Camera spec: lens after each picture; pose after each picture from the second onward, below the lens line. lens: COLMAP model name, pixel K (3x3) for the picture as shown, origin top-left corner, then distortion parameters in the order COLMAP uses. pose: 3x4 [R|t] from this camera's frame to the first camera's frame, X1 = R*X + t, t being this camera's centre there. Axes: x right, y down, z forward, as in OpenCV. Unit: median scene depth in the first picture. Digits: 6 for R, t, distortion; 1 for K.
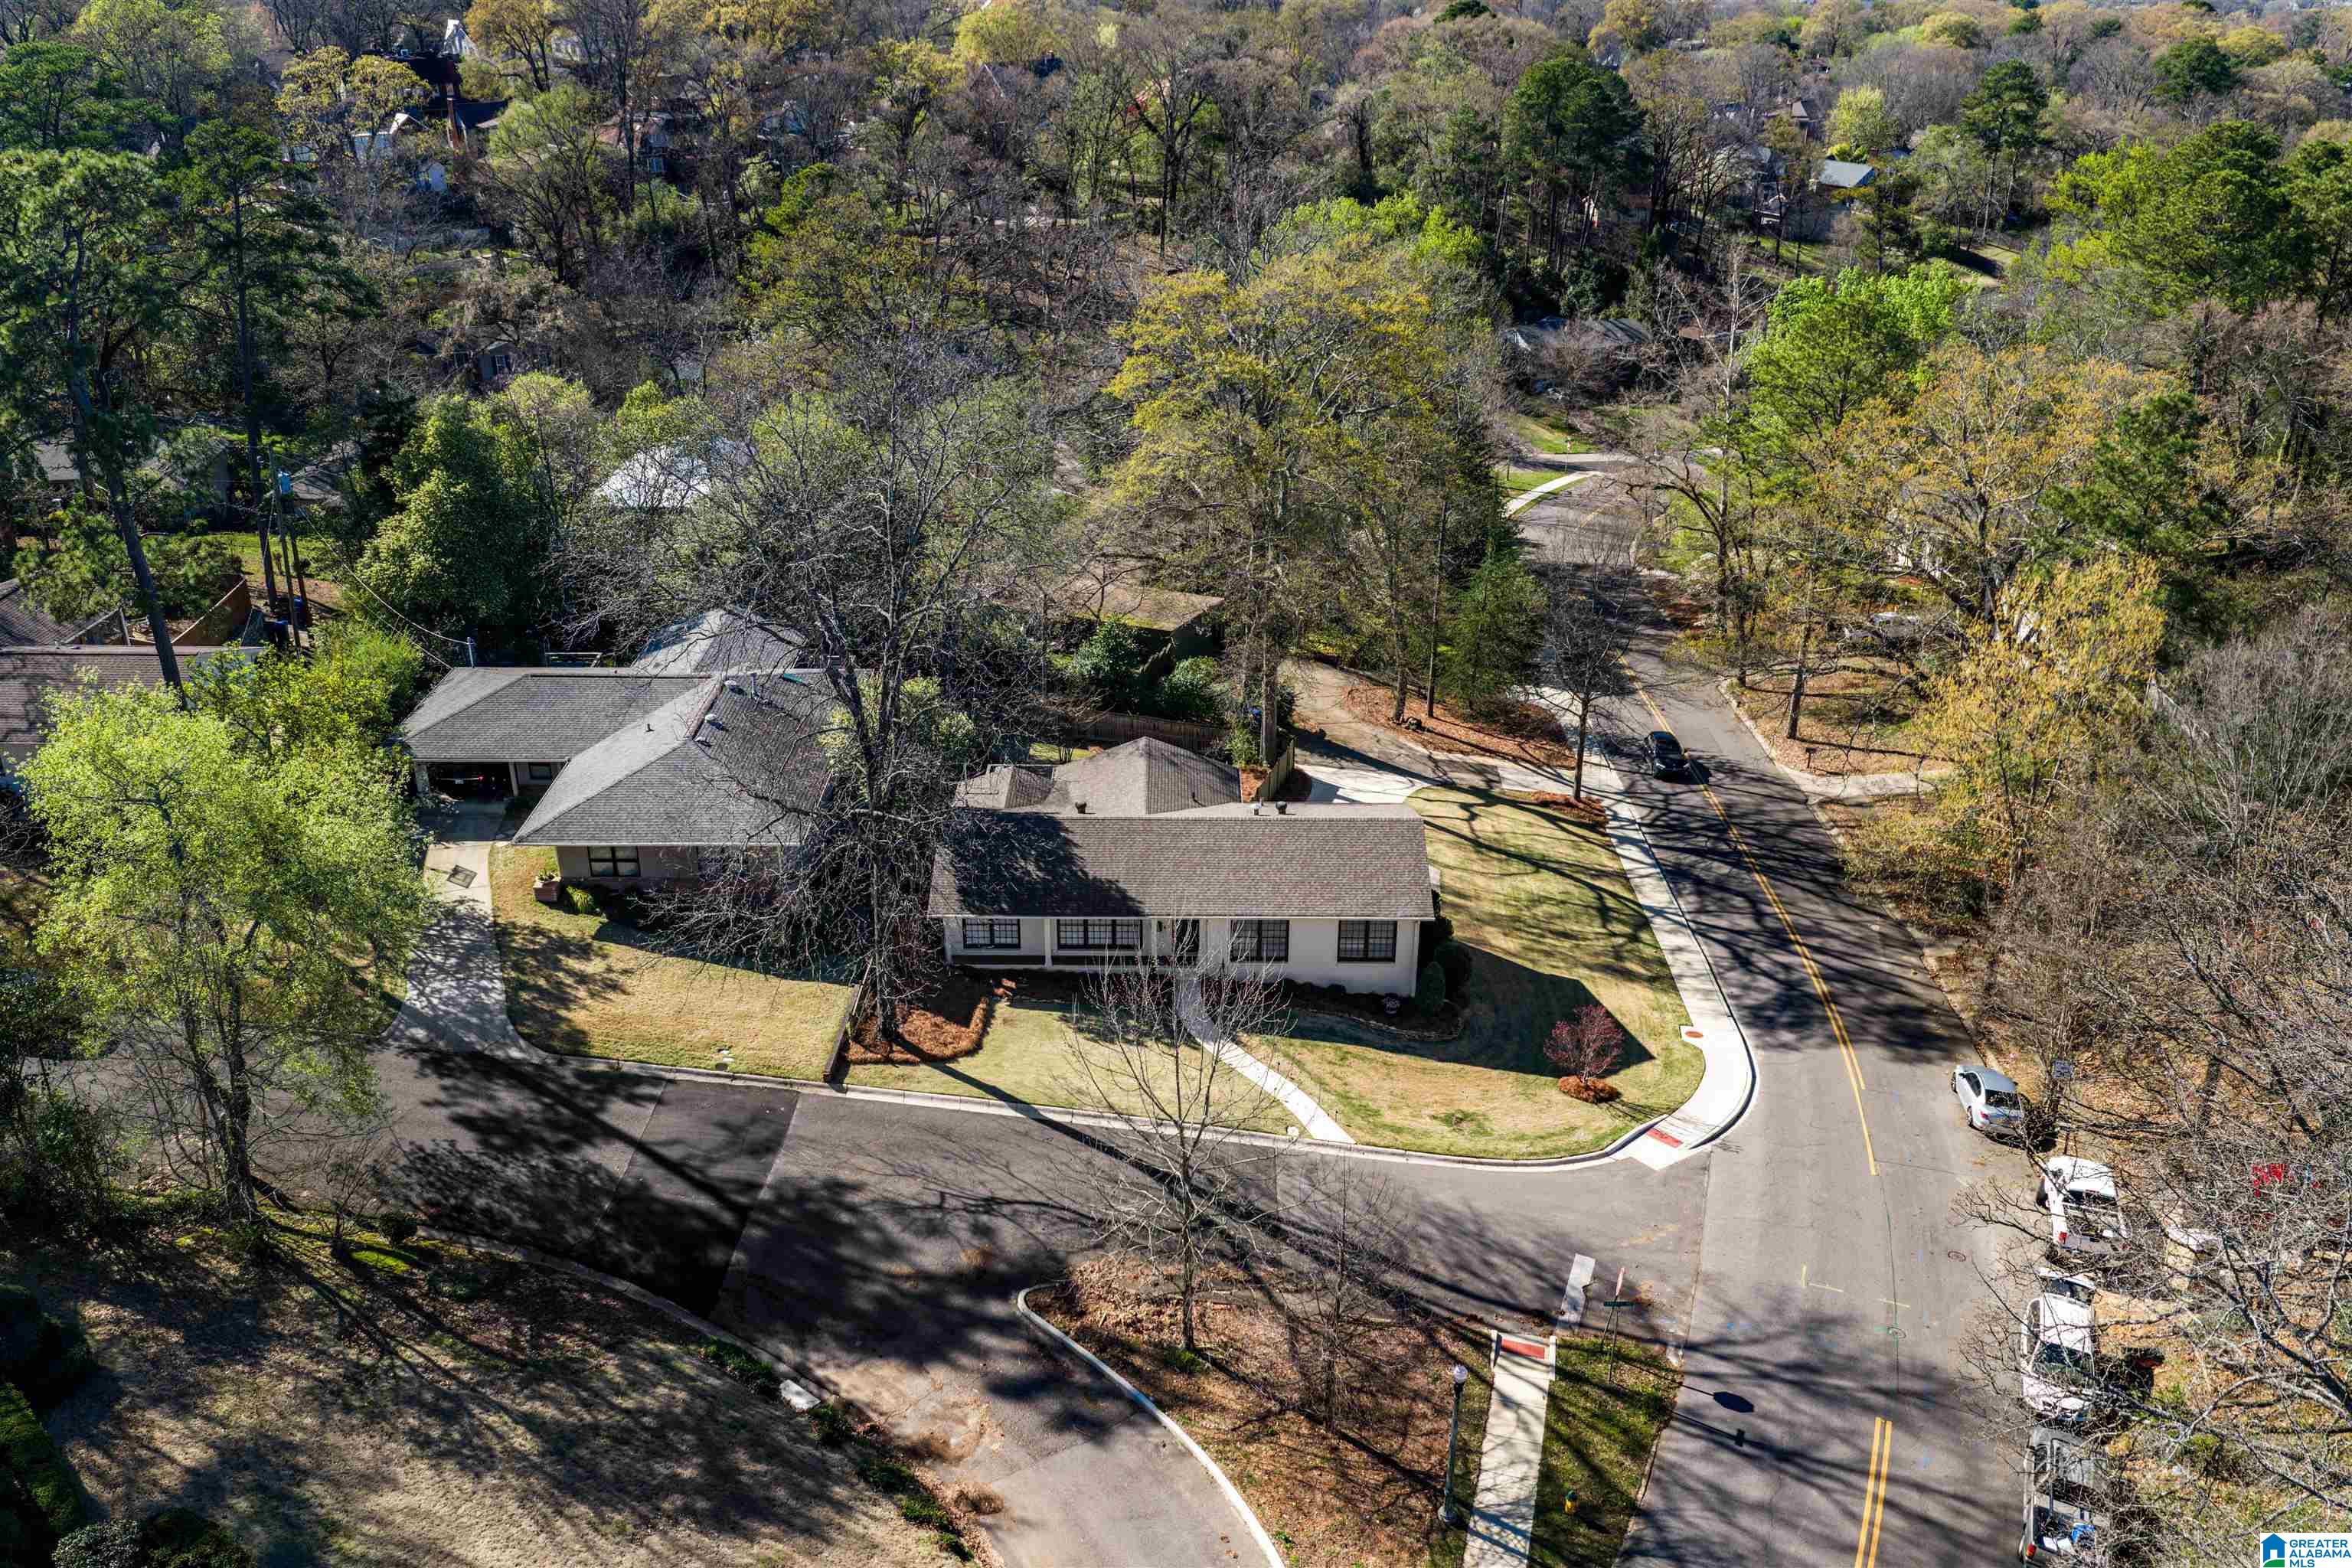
lens RADIAL K [[2005.8, 0, 1238.9], [0, 2005.8, 808.9], [0, 0, 1]] dist [-0.007072, 0.014514]
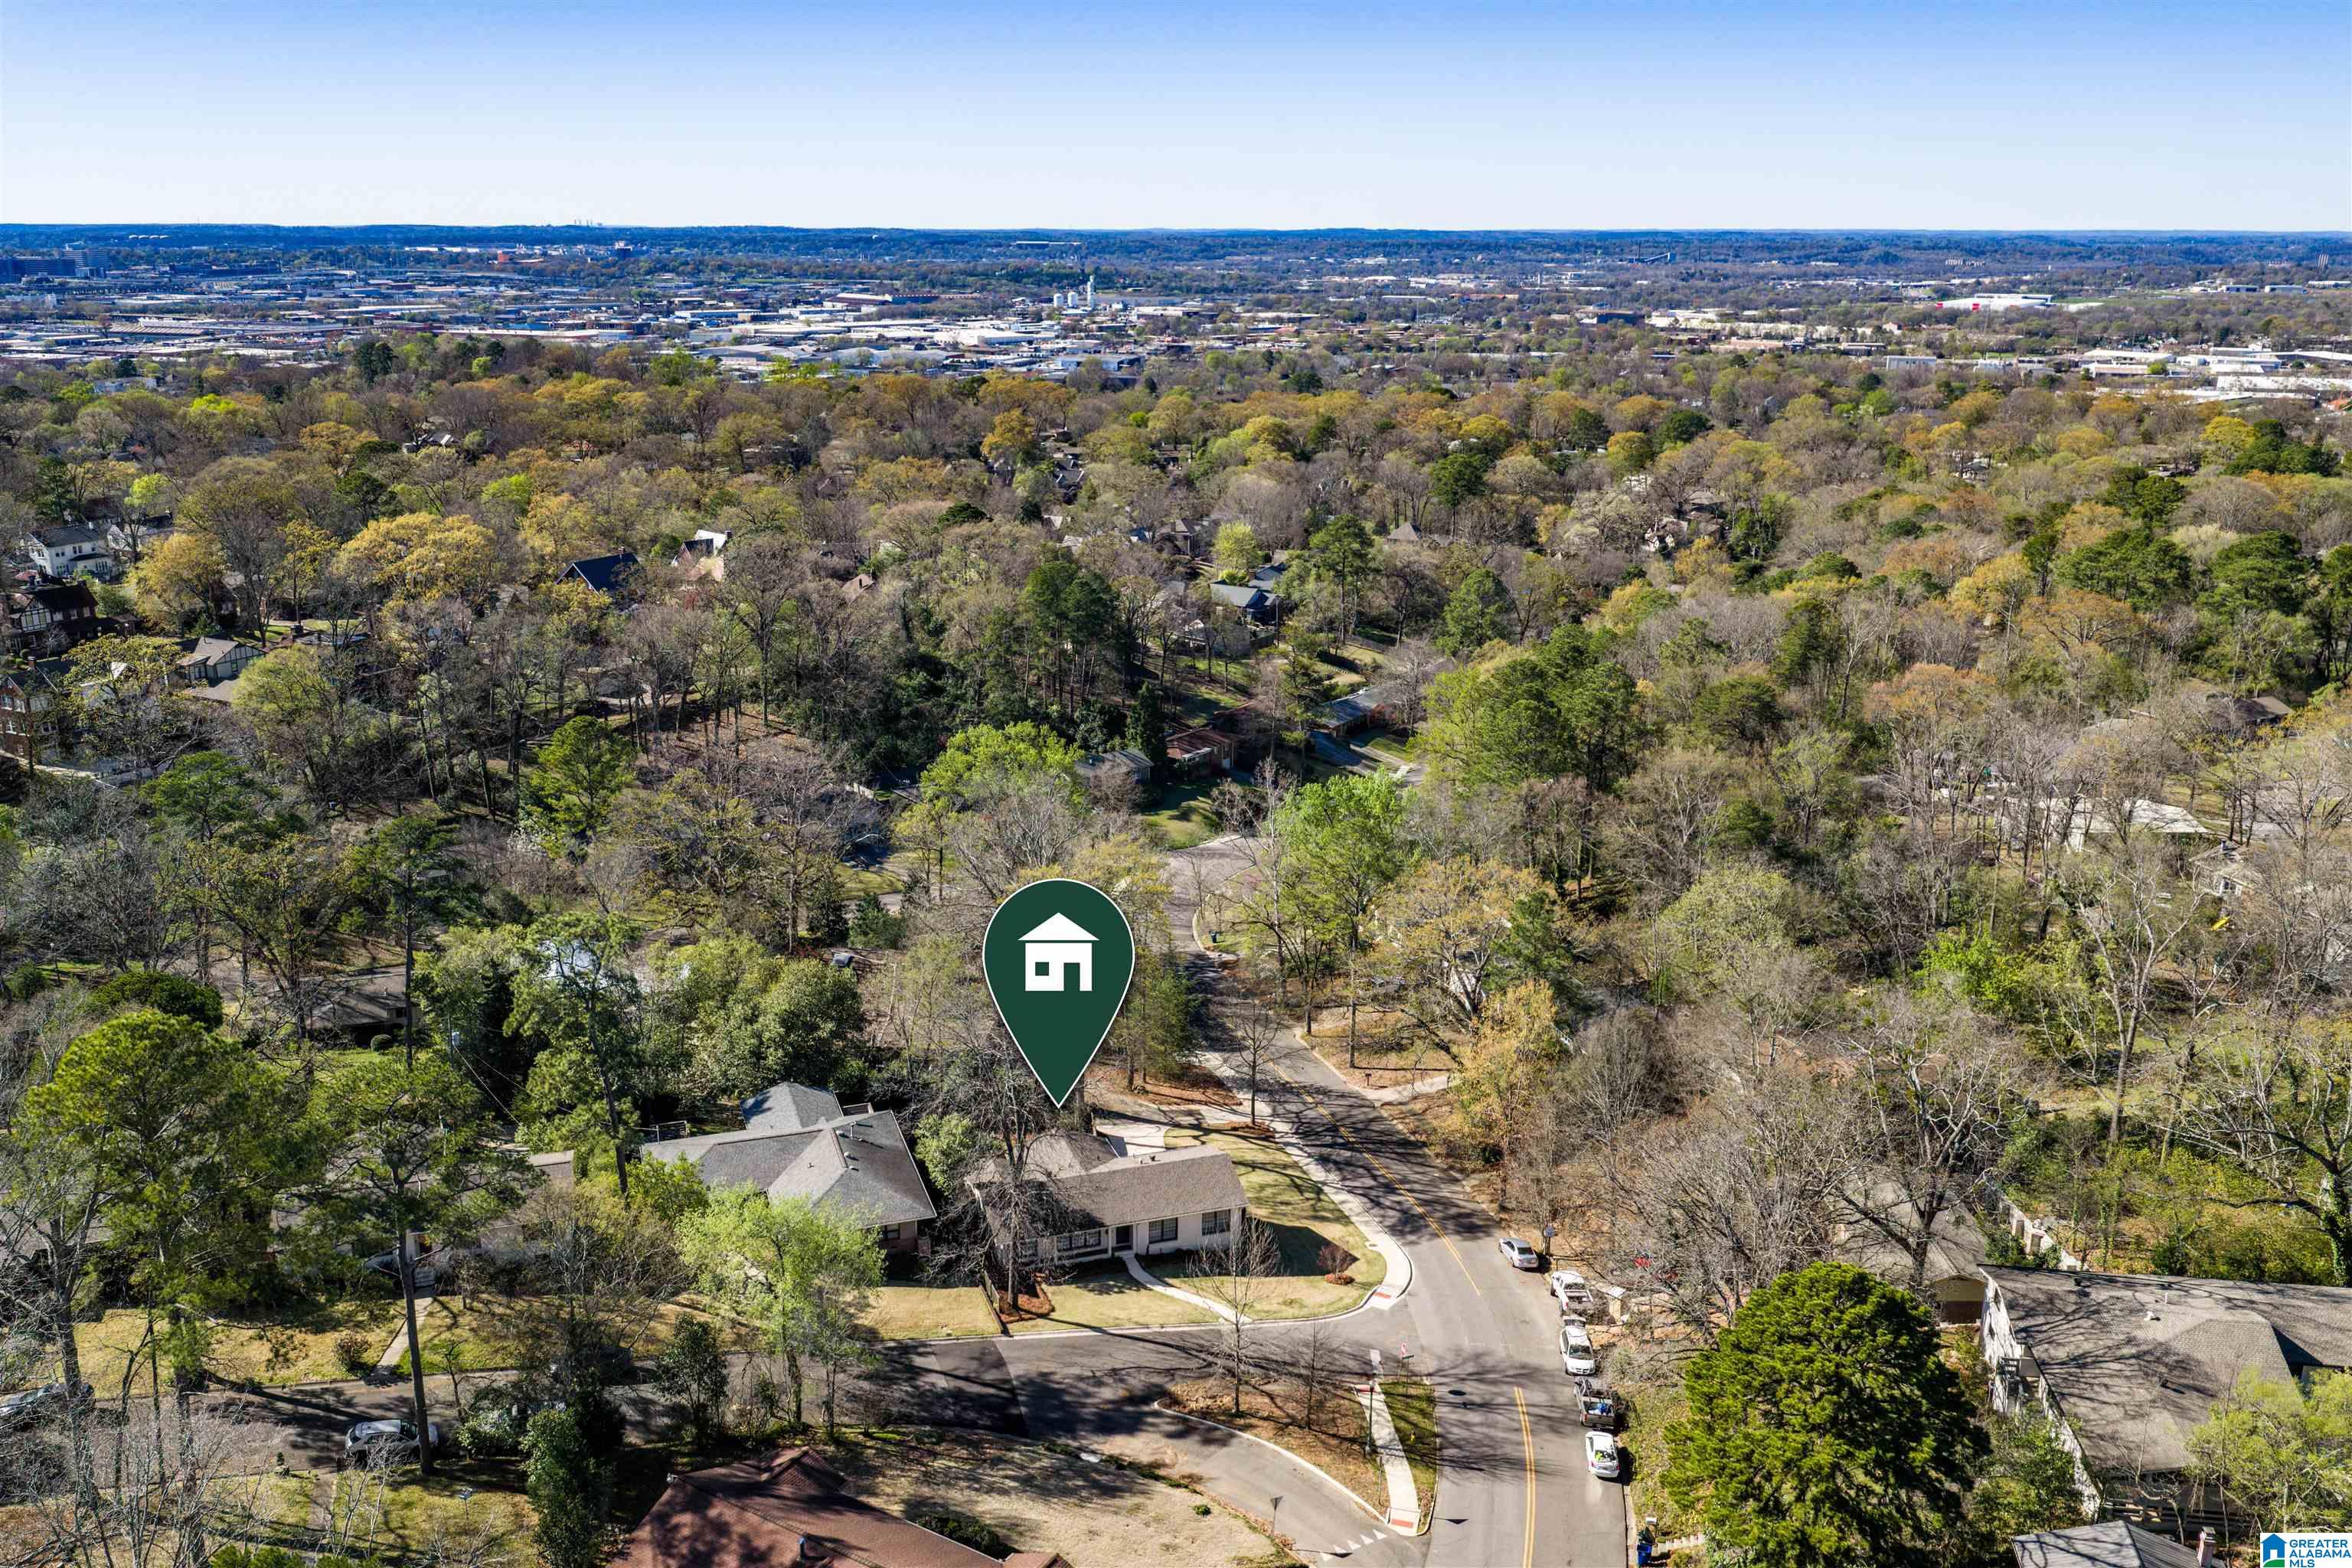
lens RADIAL K [[1931.1, 0, 1176.0], [0, 1931.1, 784.0], [0, 0, 1]] dist [0.005431, -0.010302]
pose [[0.957200, -0.093451, 0.273924, -0.449283], [0.135395, 0.981074, -0.138424, -0.097726], [-0.255804, 0.169587, 0.951738, -0.860194]]
